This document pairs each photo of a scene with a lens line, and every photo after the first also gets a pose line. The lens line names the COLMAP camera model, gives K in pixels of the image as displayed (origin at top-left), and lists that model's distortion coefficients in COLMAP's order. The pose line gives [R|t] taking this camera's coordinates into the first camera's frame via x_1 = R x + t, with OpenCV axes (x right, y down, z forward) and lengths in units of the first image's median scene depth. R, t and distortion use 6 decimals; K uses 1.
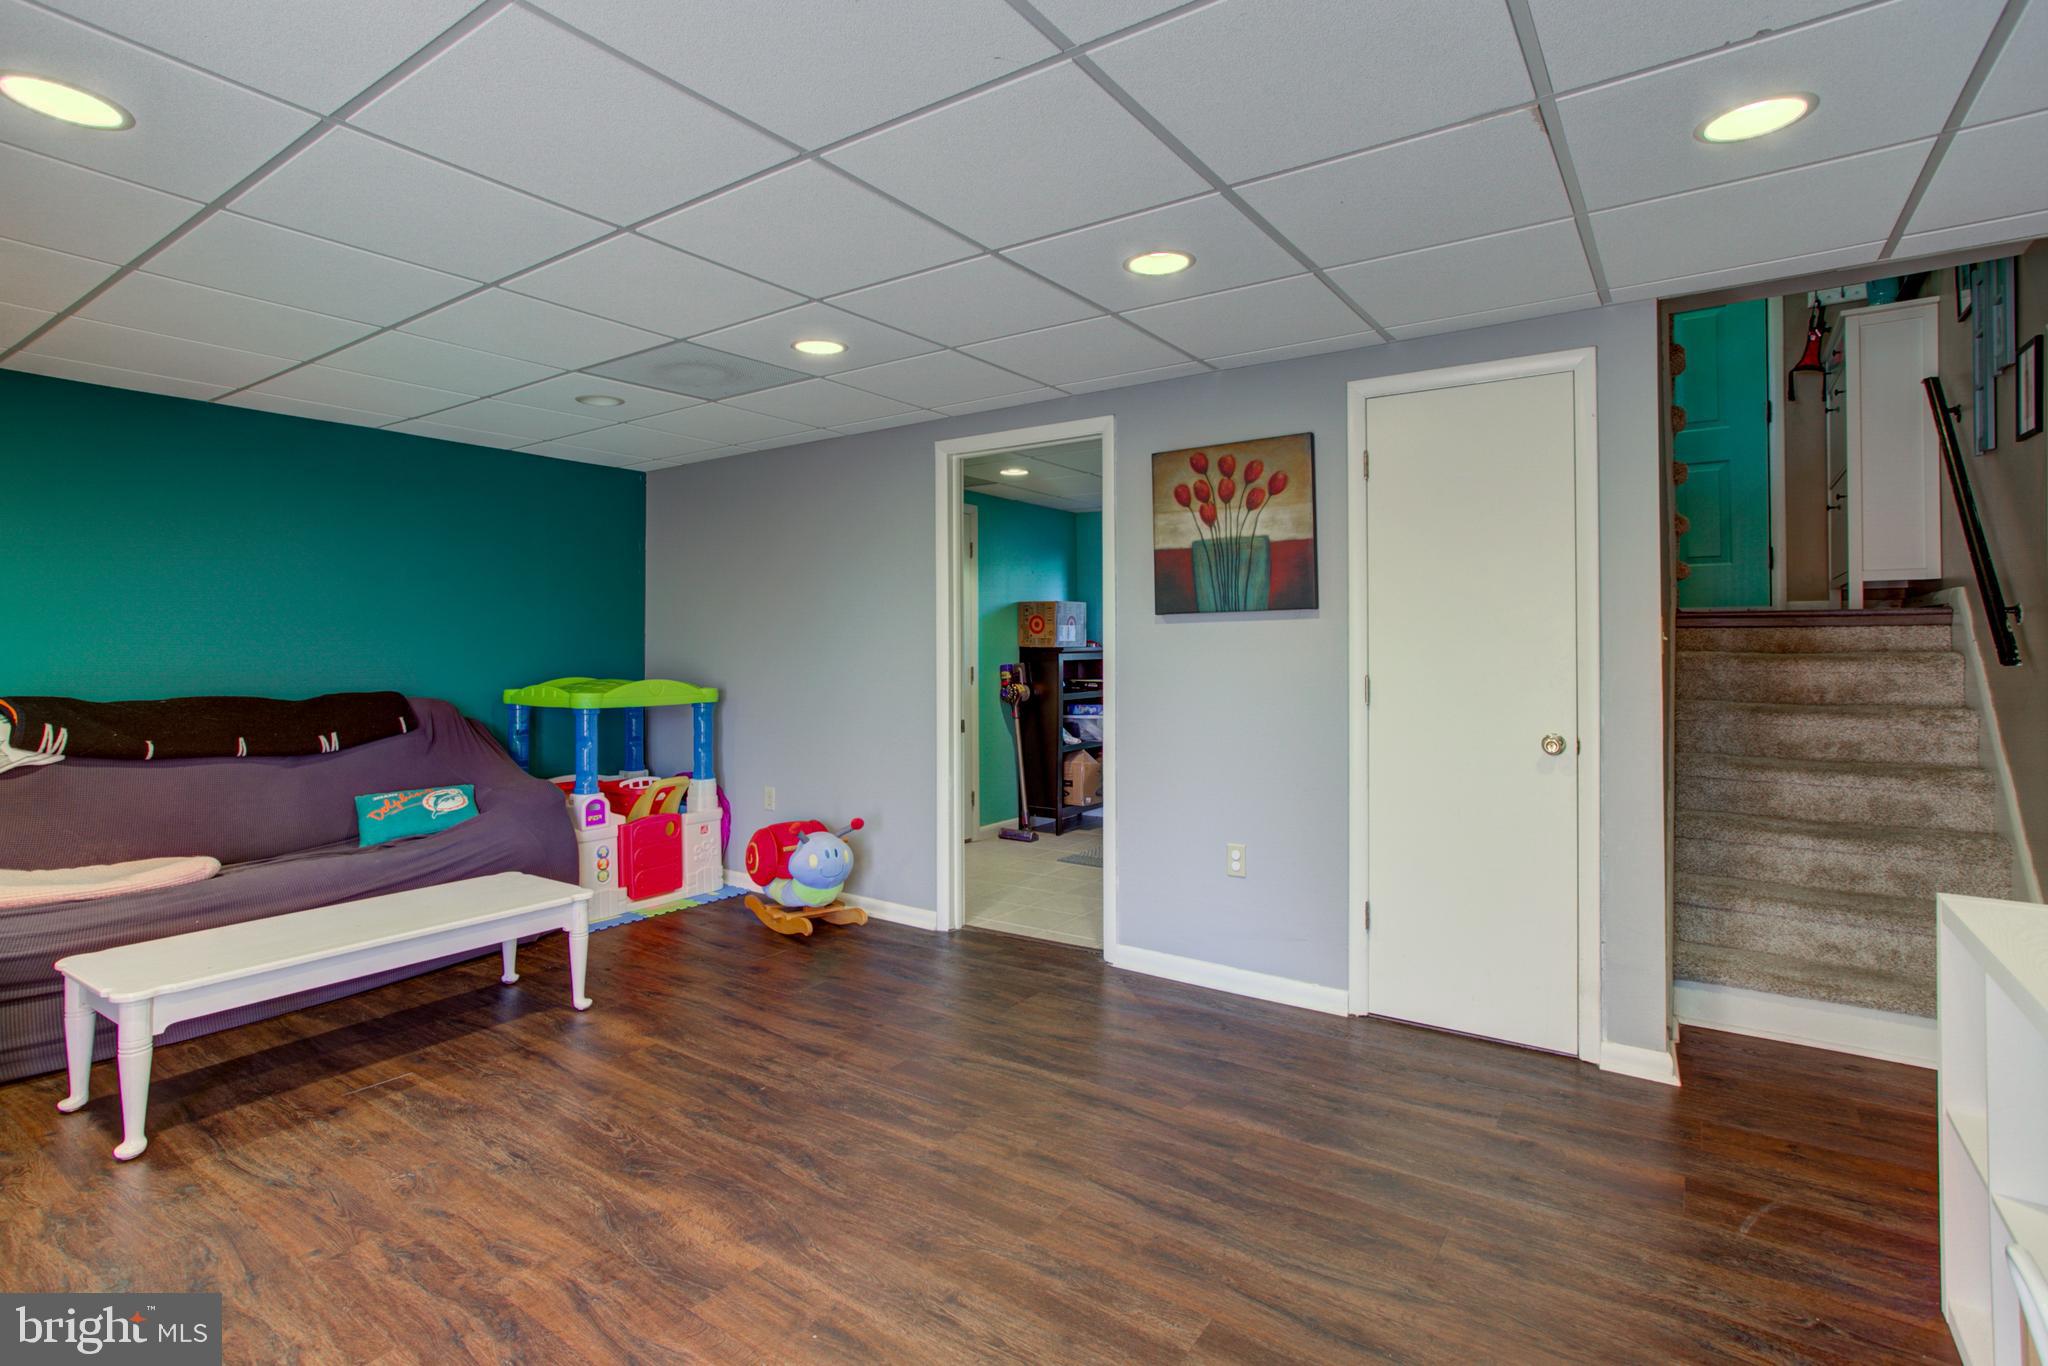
lens RADIAL K [[1011.8, 0, 1025.1], [0, 1011.8, 636.8], [0, 0, 1]] dist [-0.041616, 0.000315]
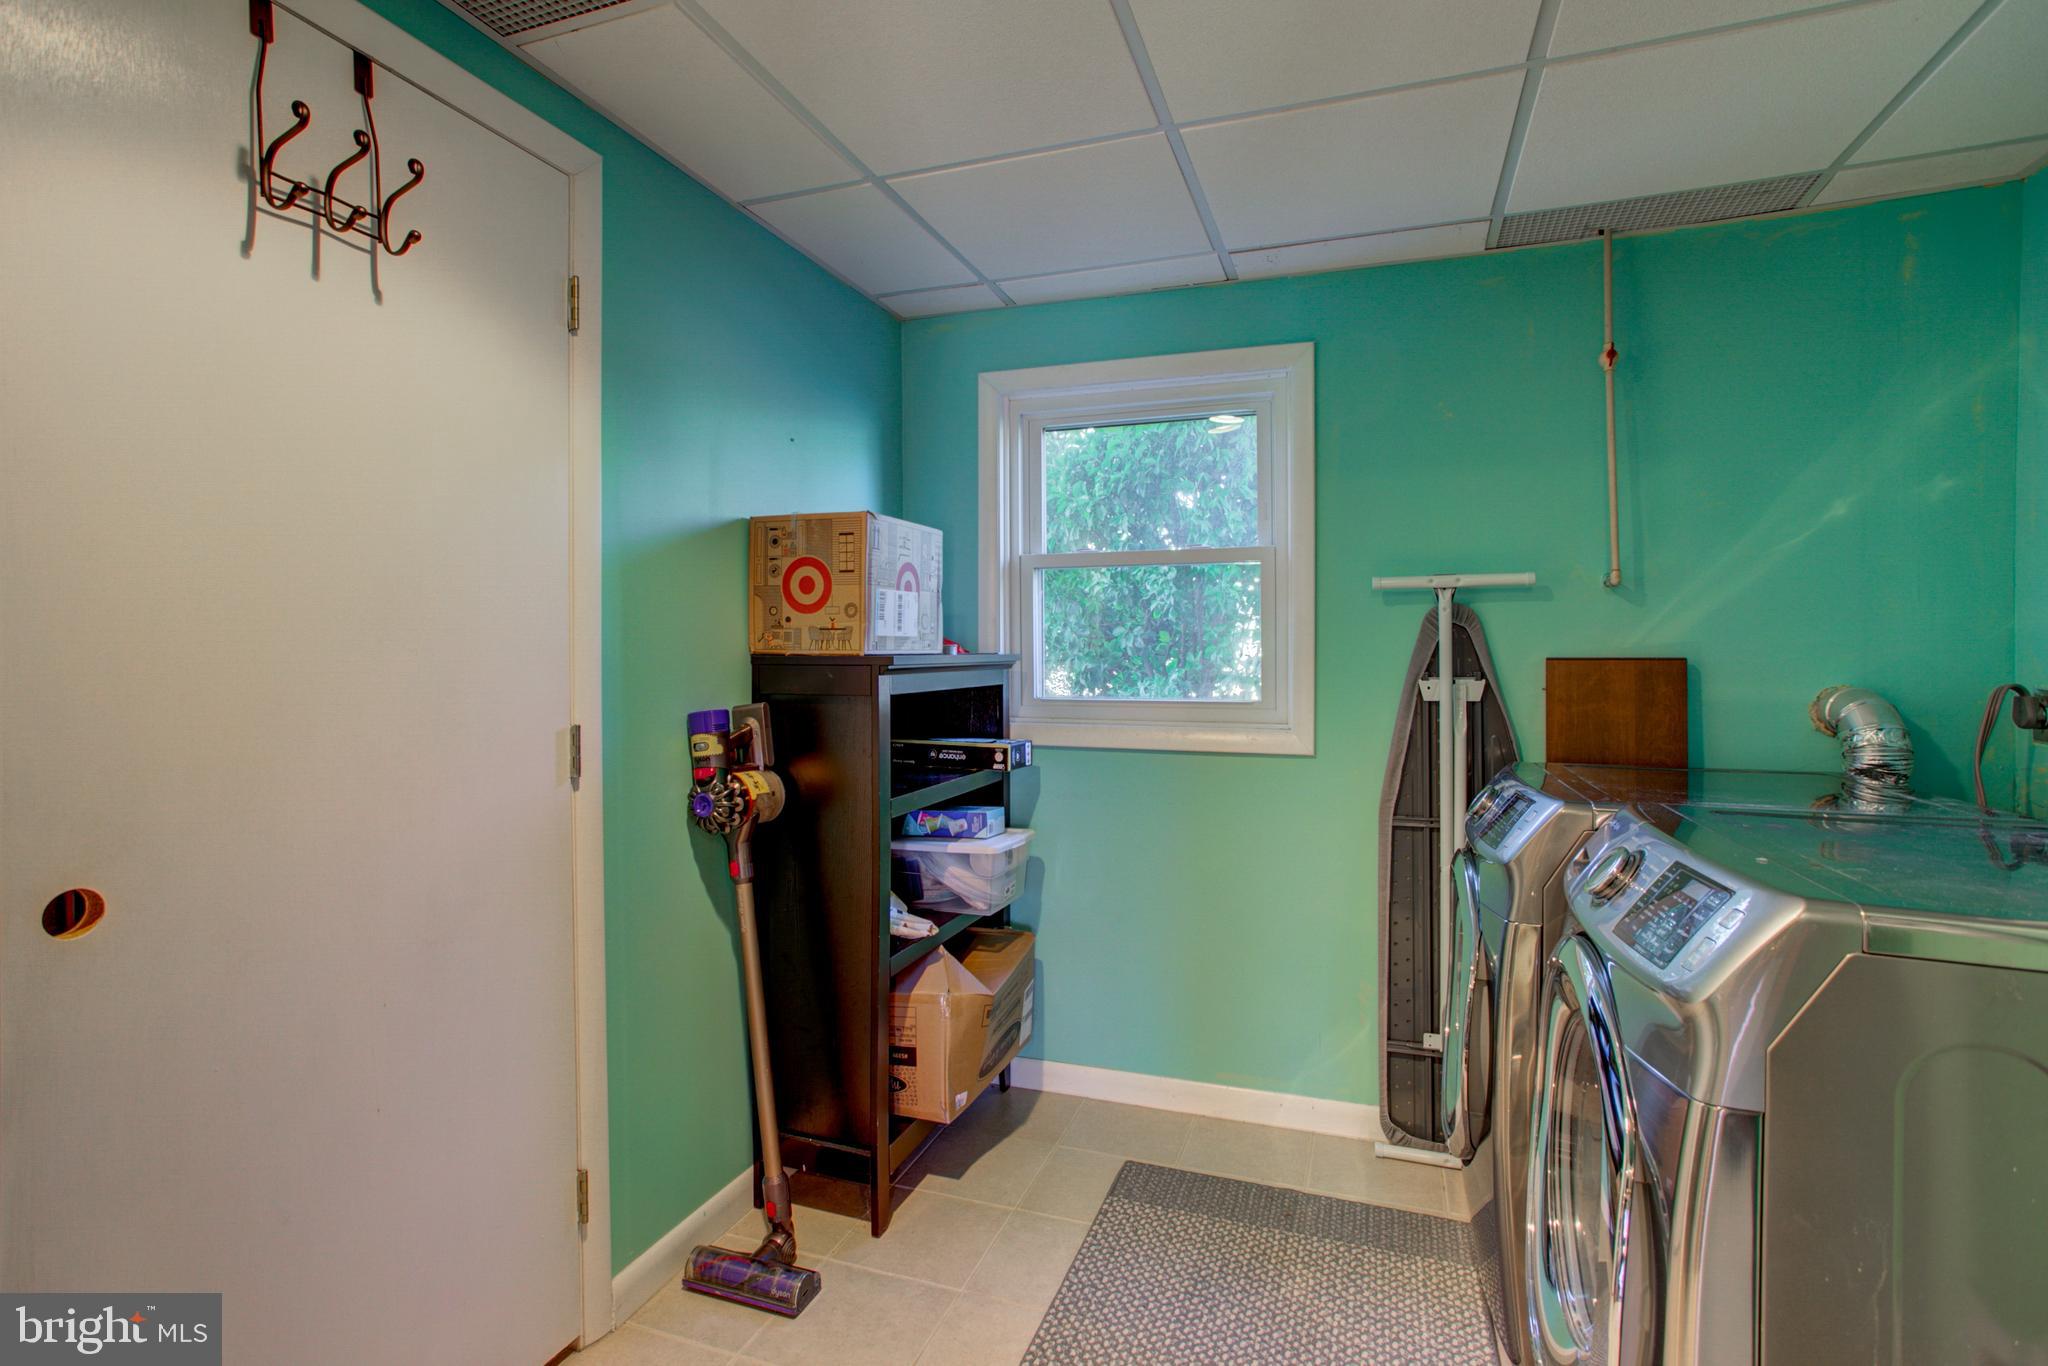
lens RADIAL K [[1022.7, 0, 1055.9], [0, 1022.7, 672.8], [0, 0, 1]] dist [-0.020510, 0.035785]
pose [[0.955190, -0.008607, 0.295869, -0.016474], [0.001628, 0.999715, 0.023827, 0.015357], [-0.295990, -0.022278, 0.954931, 1.222699]]
